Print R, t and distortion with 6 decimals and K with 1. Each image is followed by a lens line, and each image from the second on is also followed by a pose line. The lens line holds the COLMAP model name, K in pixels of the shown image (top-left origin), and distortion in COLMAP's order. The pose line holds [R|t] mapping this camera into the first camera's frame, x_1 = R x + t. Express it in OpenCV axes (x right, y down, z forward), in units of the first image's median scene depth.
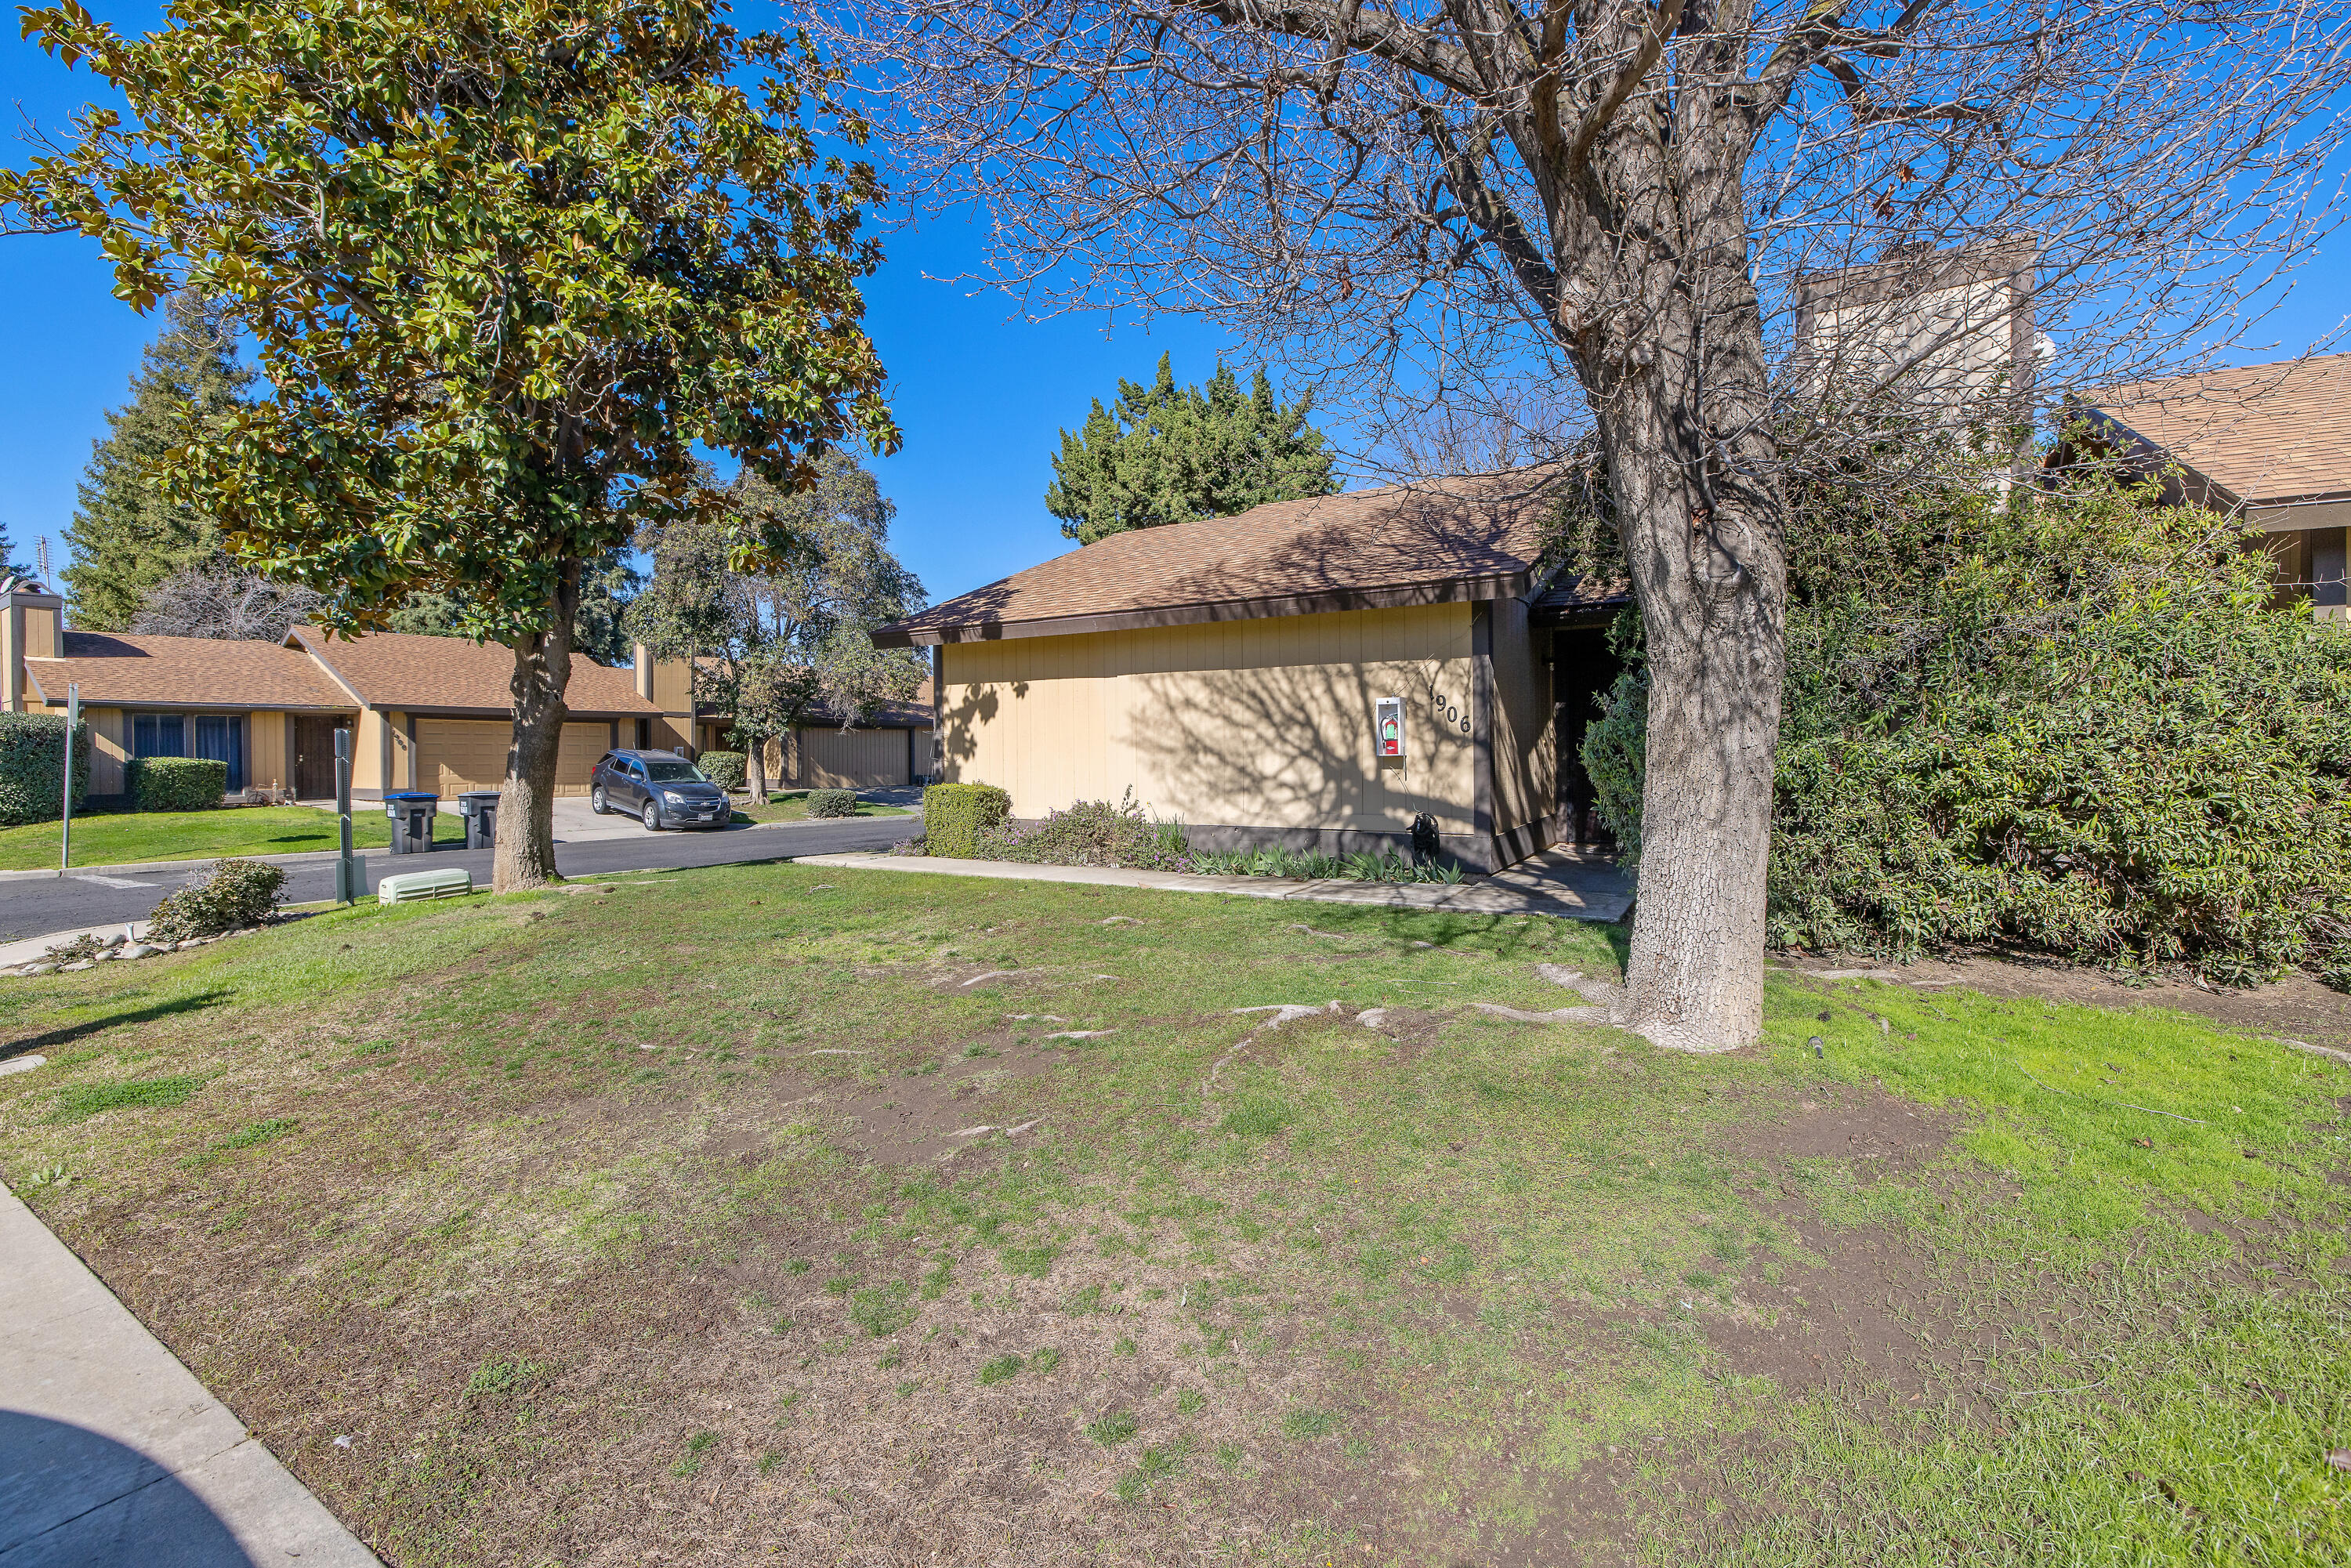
lens RADIAL K [[1011.3, 0, 1175.5], [0, 1011.3, 784.0], [0, 0, 1]] dist [-0.002388, -0.000029]
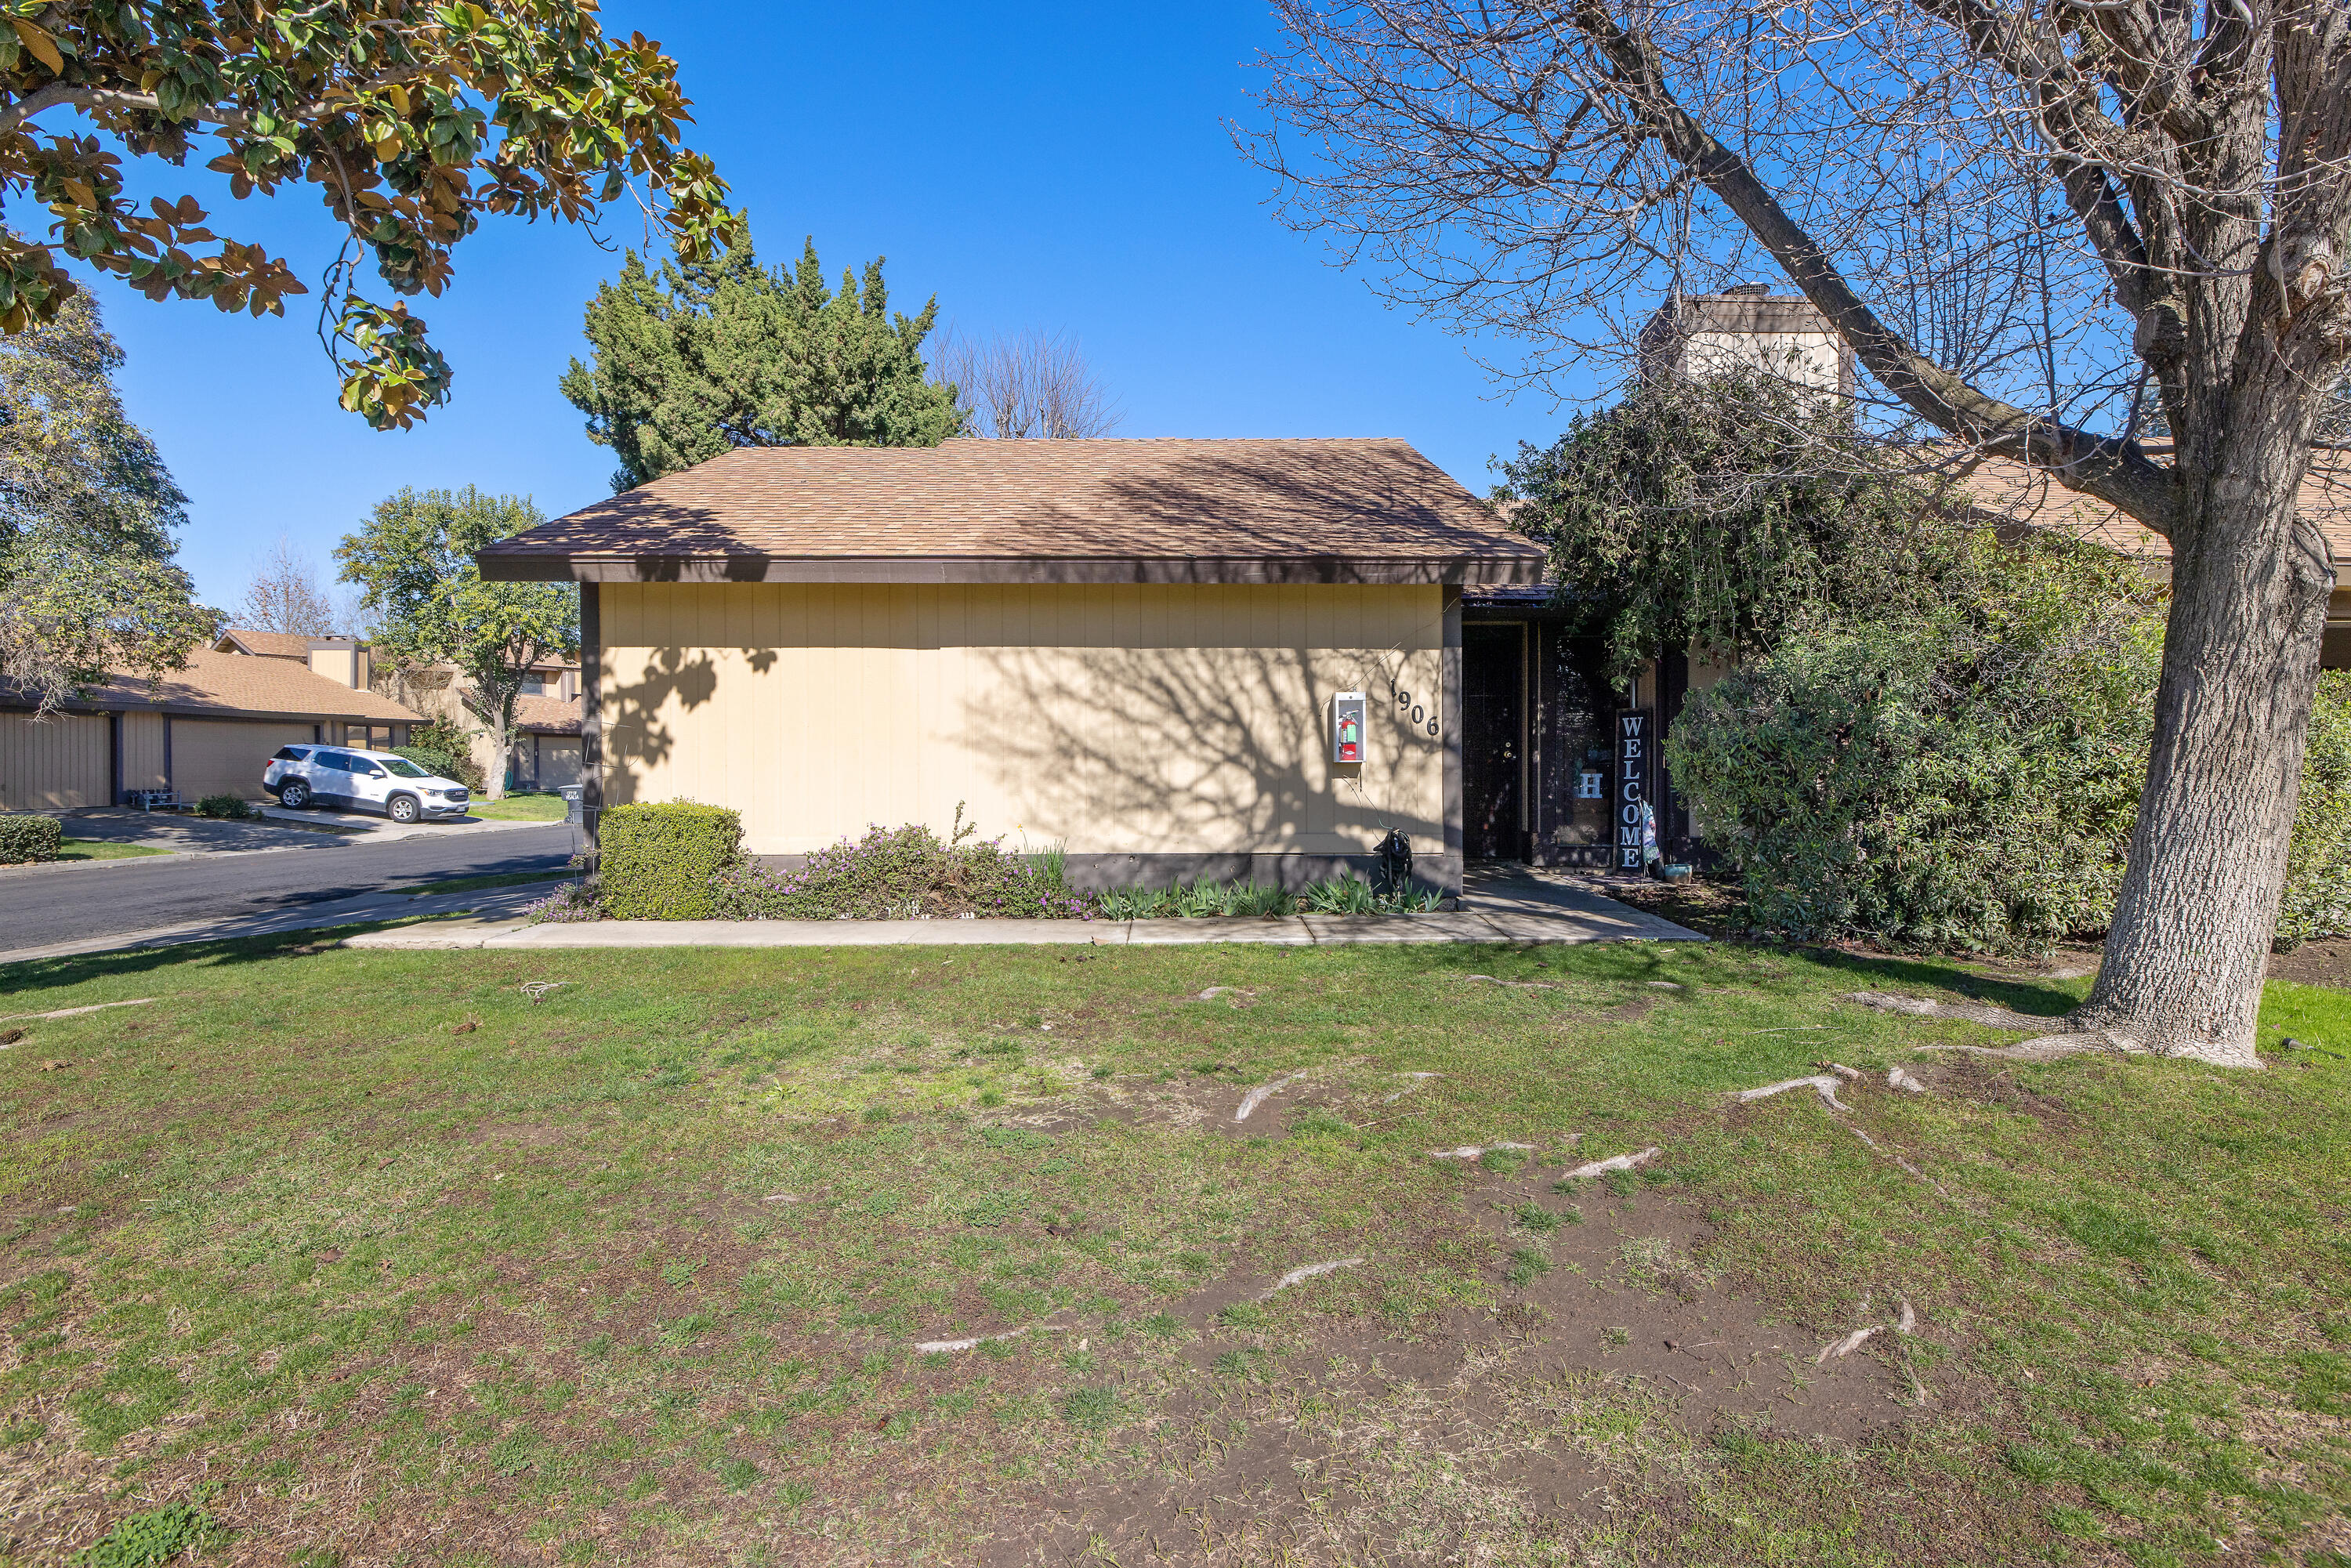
lens RADIAL K [[1171.3, 0, 1175.5], [0, 1171.3, 784.0], [0, 0, 1]] dist [0.002310, -0.000436]
pose [[0.849972, -0.004688, 0.526808, -0.388942], [0.010220, 0.999919, -0.007592, -0.003984], [-0.526729, 0.011837, 0.849951, 0.239763]]
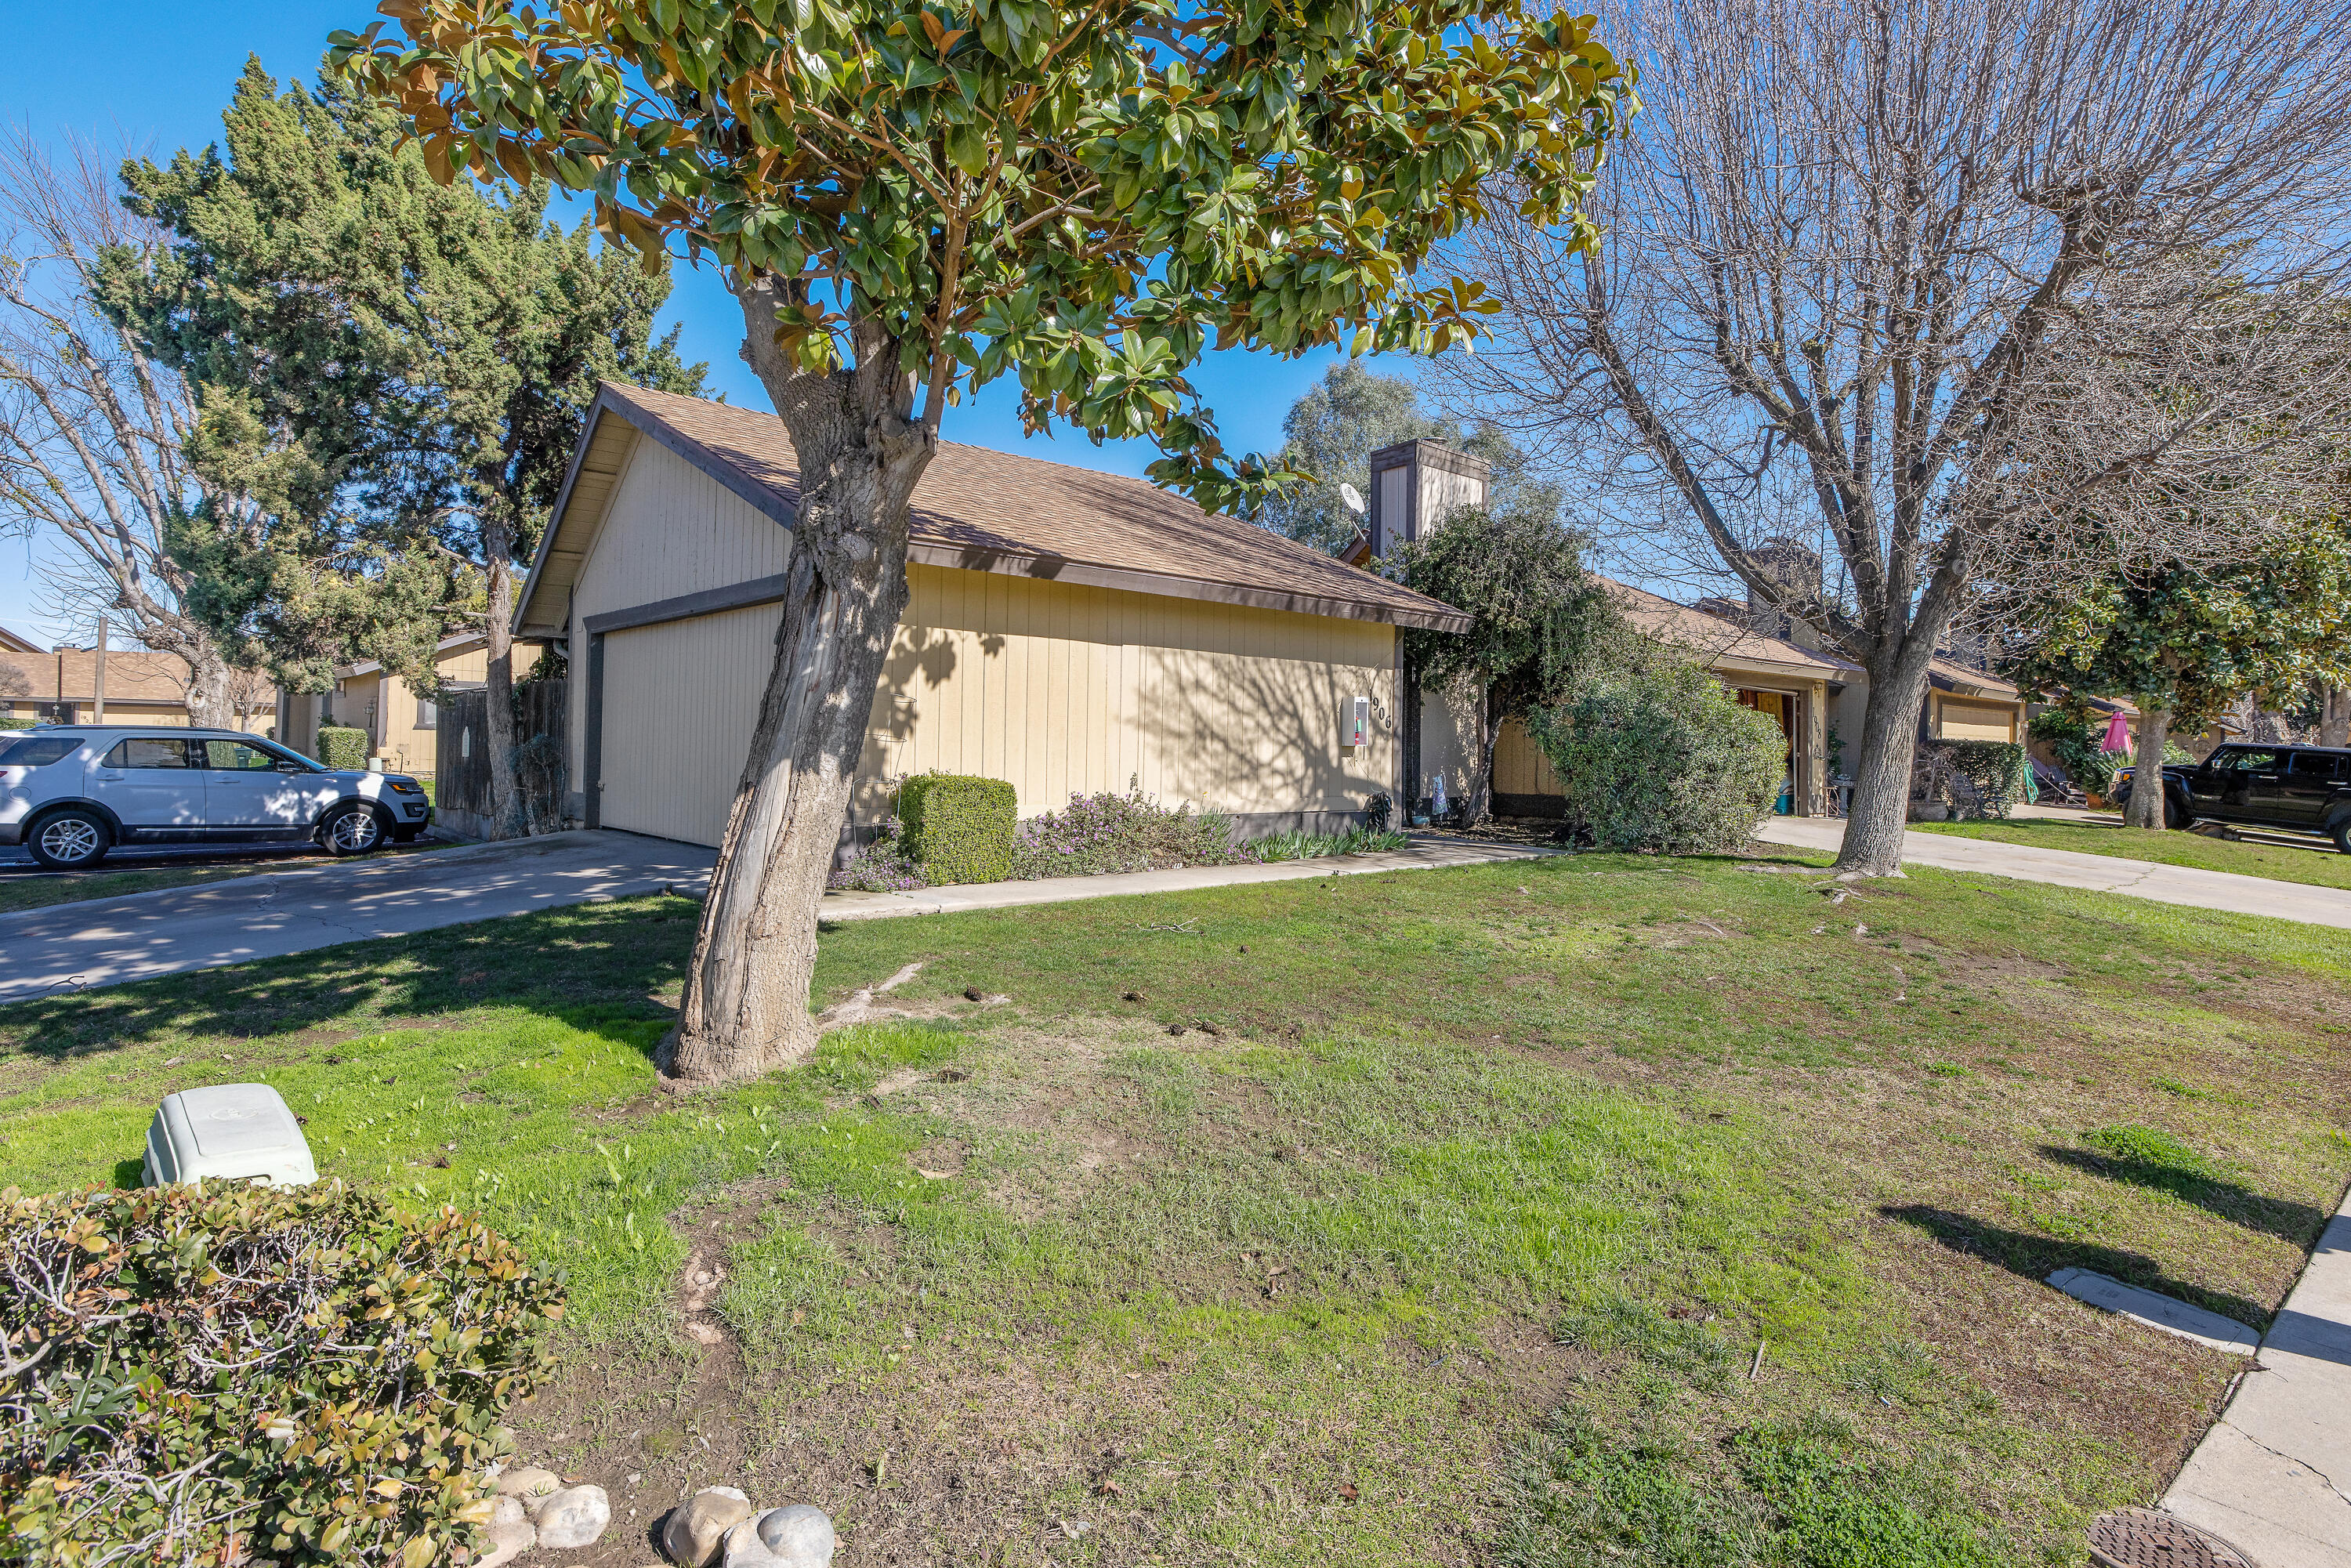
lens RADIAL K [[1216.0, 0, 1171.7], [0, 1216.0, 749.4], [0, 0, 1]] dist [0.001537, -0.000165]
pose [[0.297259, 0.010362, 0.954741, -1.125685], [0.007819, 0.999881, -0.013286, -0.006297], [-0.954765, 0.011415, 0.297143, 0.731544]]
